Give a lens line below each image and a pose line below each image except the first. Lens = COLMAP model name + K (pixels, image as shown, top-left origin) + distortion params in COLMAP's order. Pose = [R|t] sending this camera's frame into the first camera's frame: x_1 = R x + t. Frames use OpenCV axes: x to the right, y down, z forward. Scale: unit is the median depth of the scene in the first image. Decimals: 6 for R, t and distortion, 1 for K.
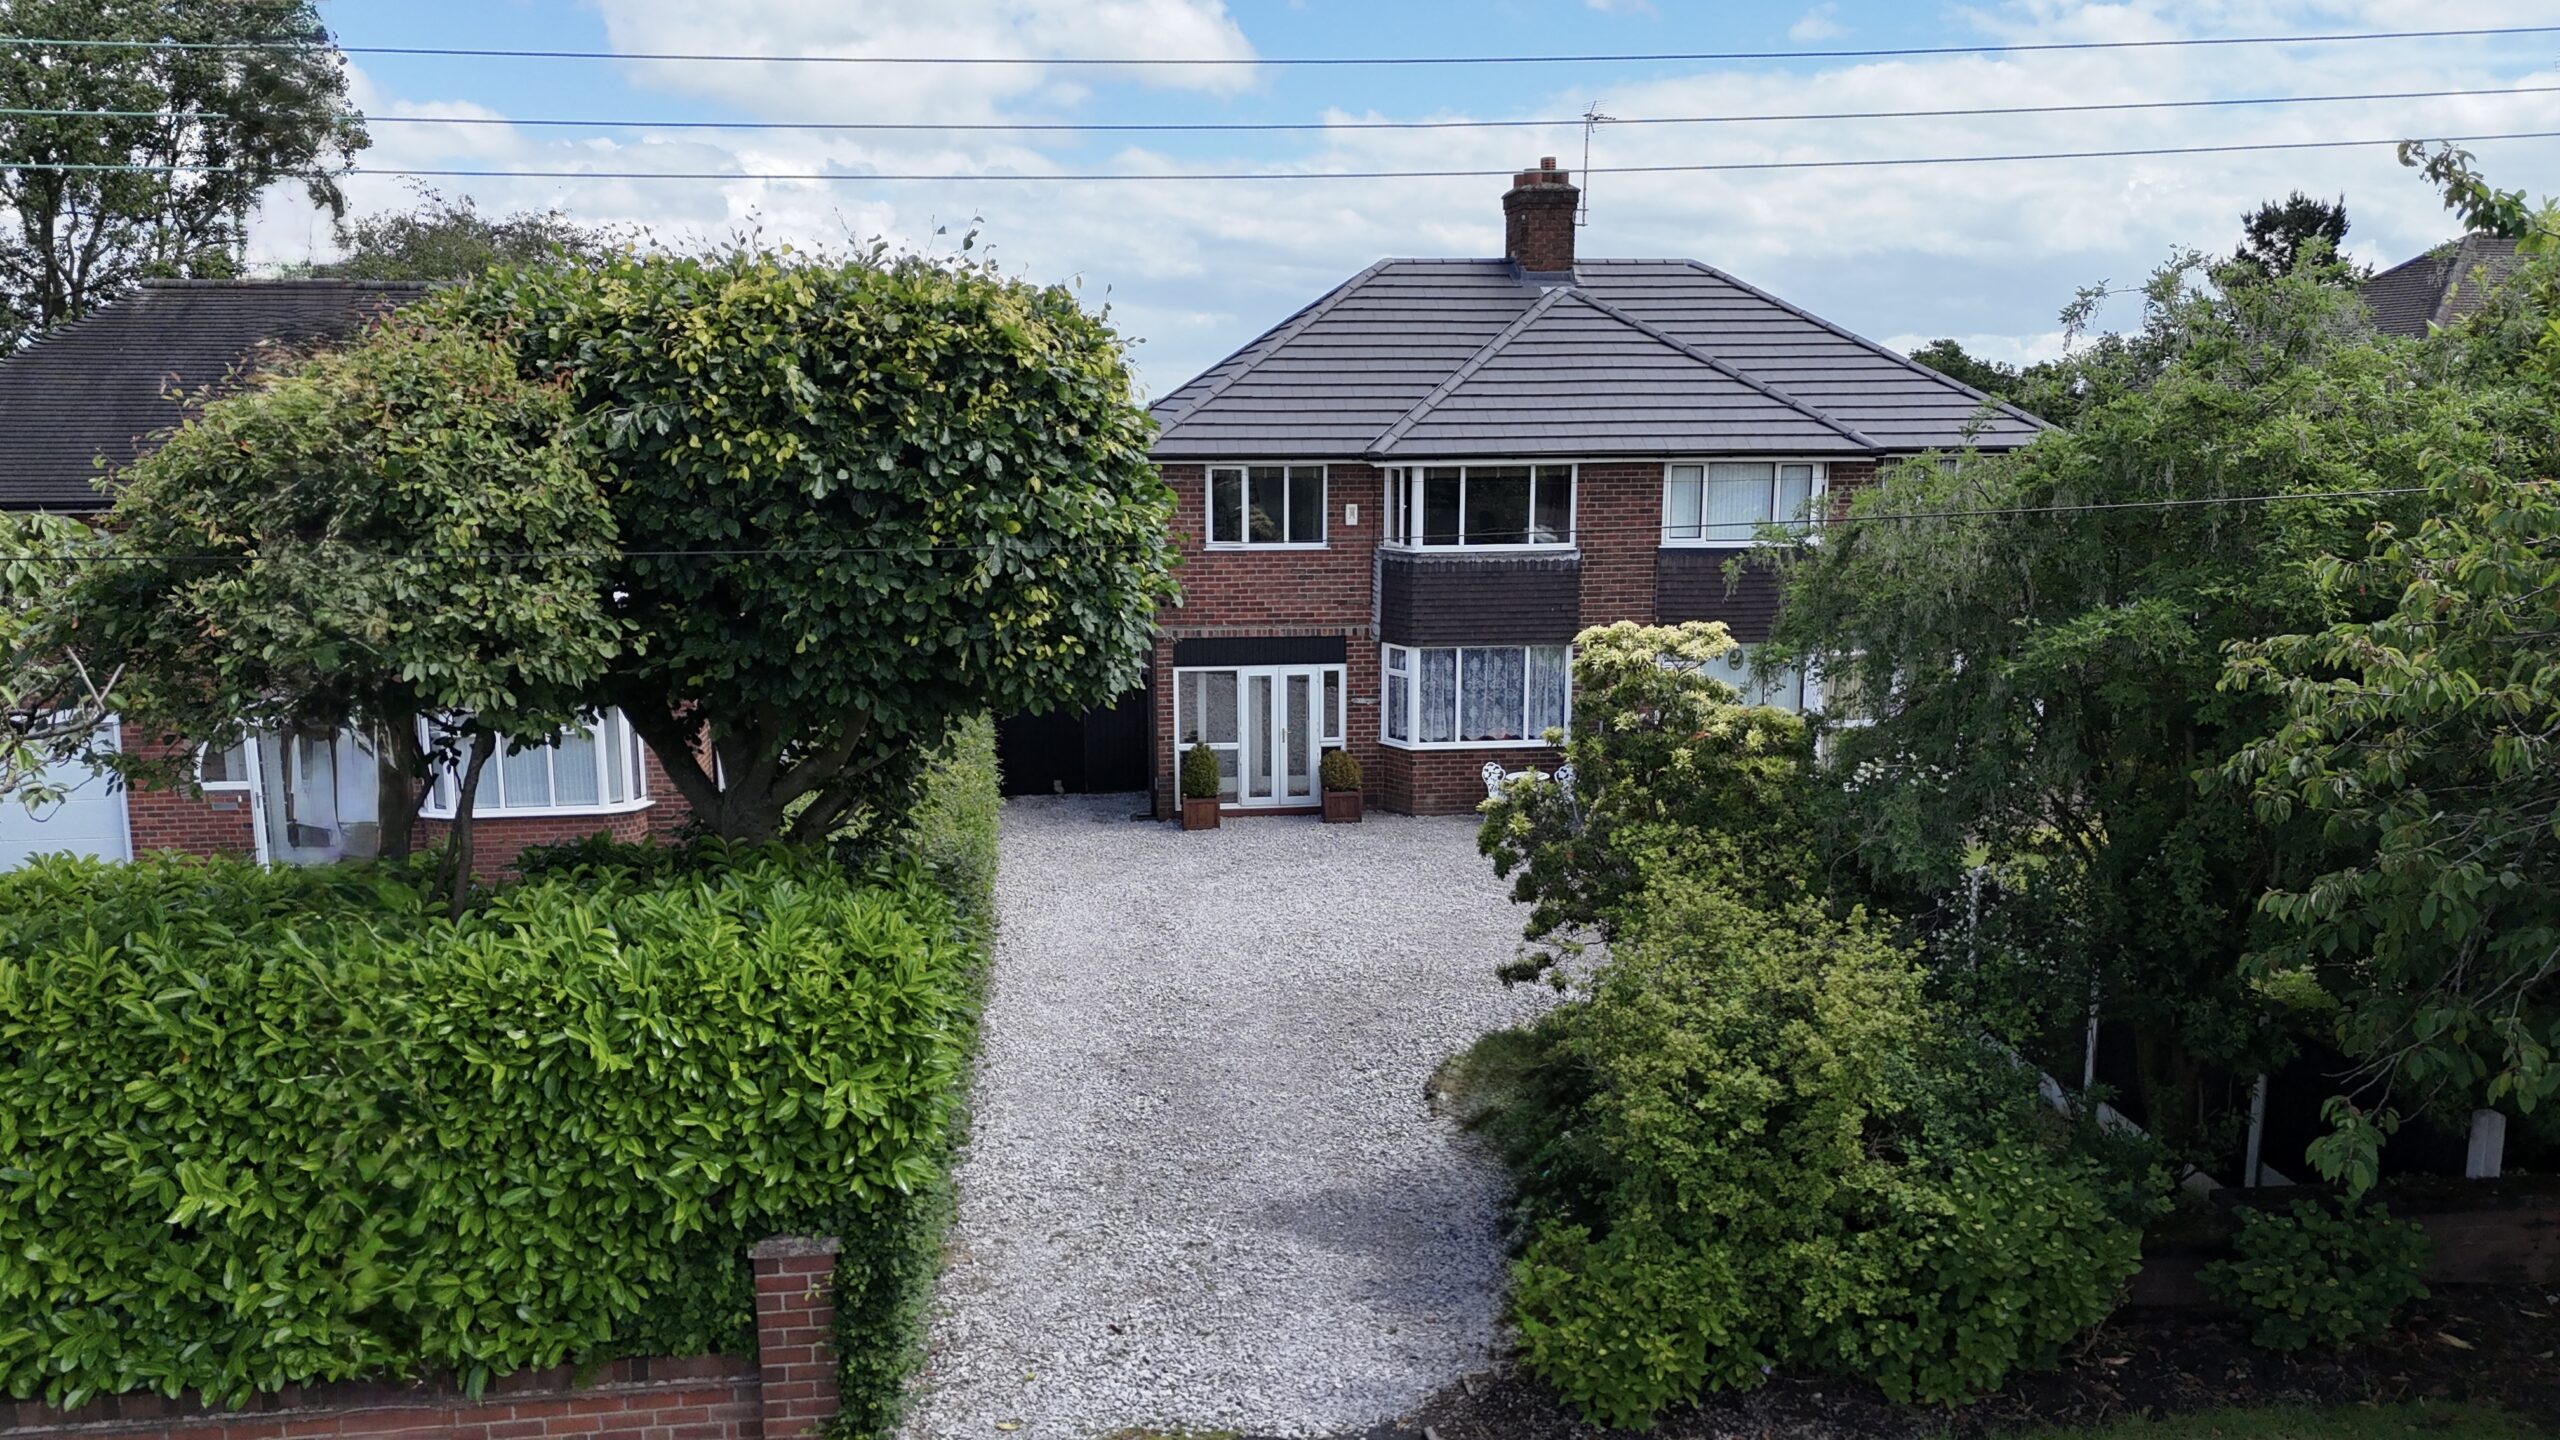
lens RADIAL K [[1755.3, 0, 1280.0], [0, 1755.3, 720.0], [0, 0, 1]] dist [0.058174, -0.000882]
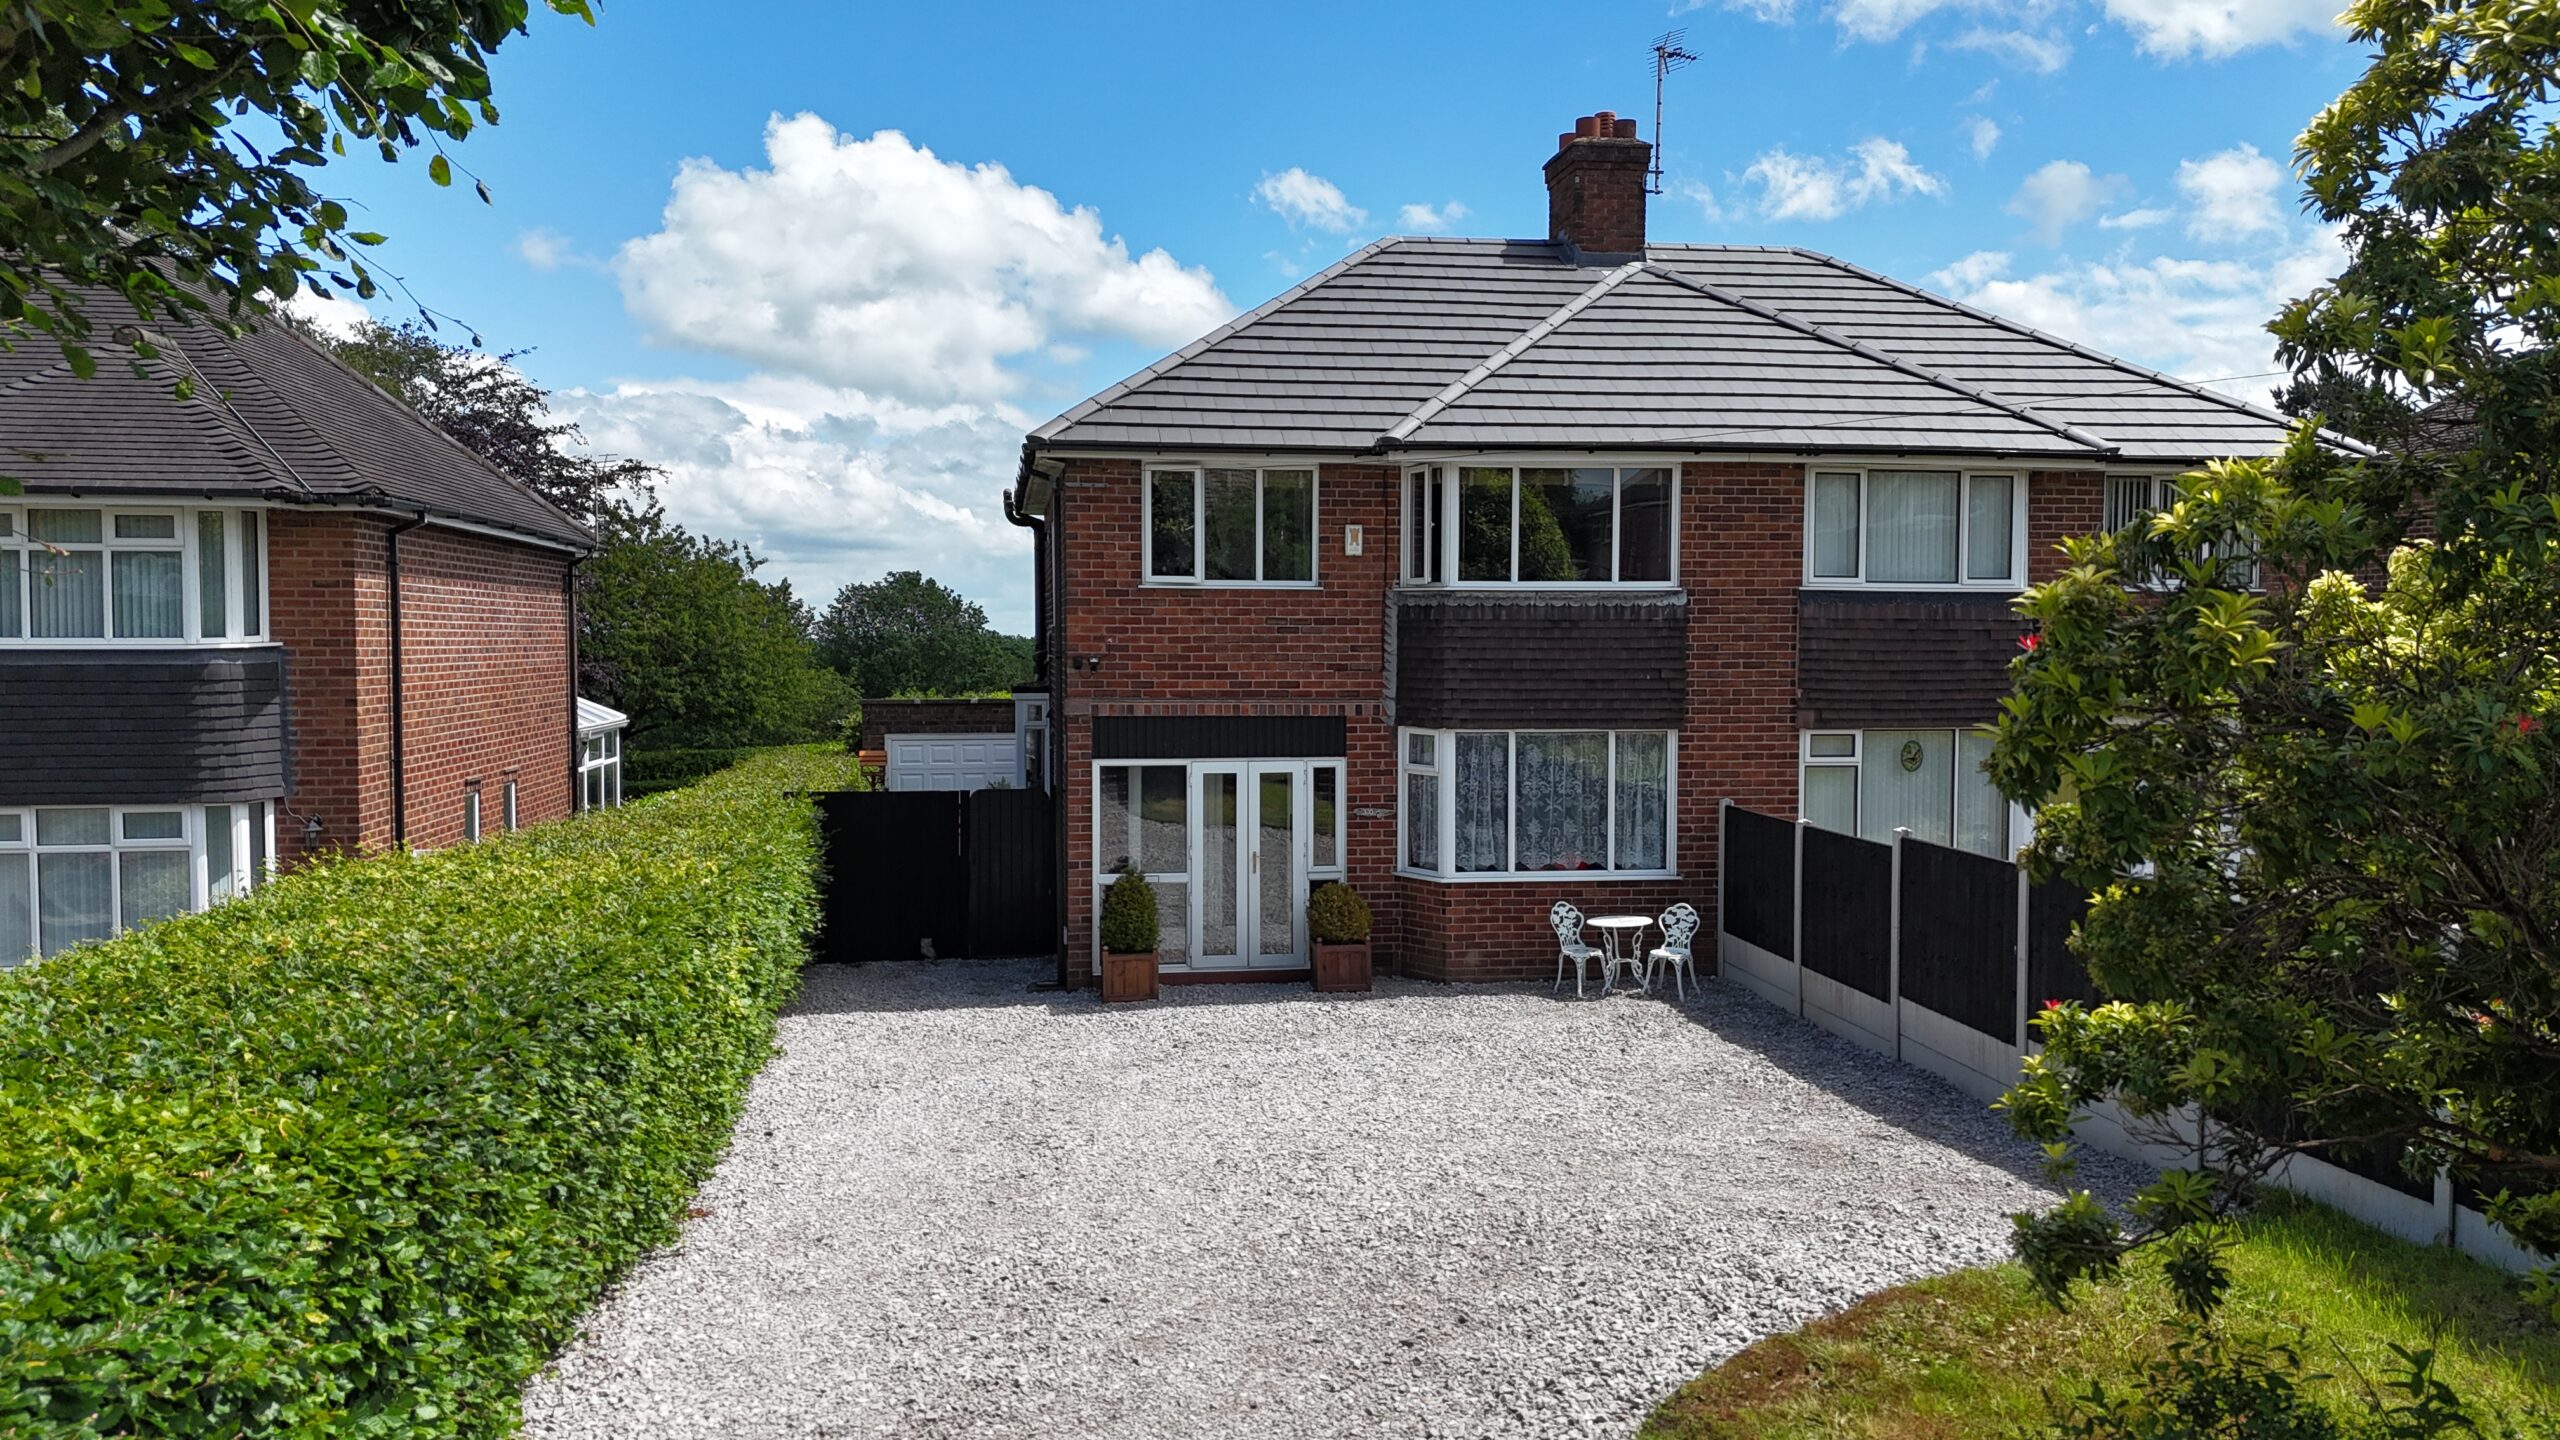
lens RADIAL K [[1755.3, 0, 1280.0], [0, 1755.3, 720.0], [0, 0, 1]] dist [0.058174, -0.000882]
pose [[0.999781, 0.003339, 0.020674, -0.002279], [-0.000549, 0.991044, -0.133537, 0.045115], [-0.020935, 0.133496, 0.990828, 0.323912]]
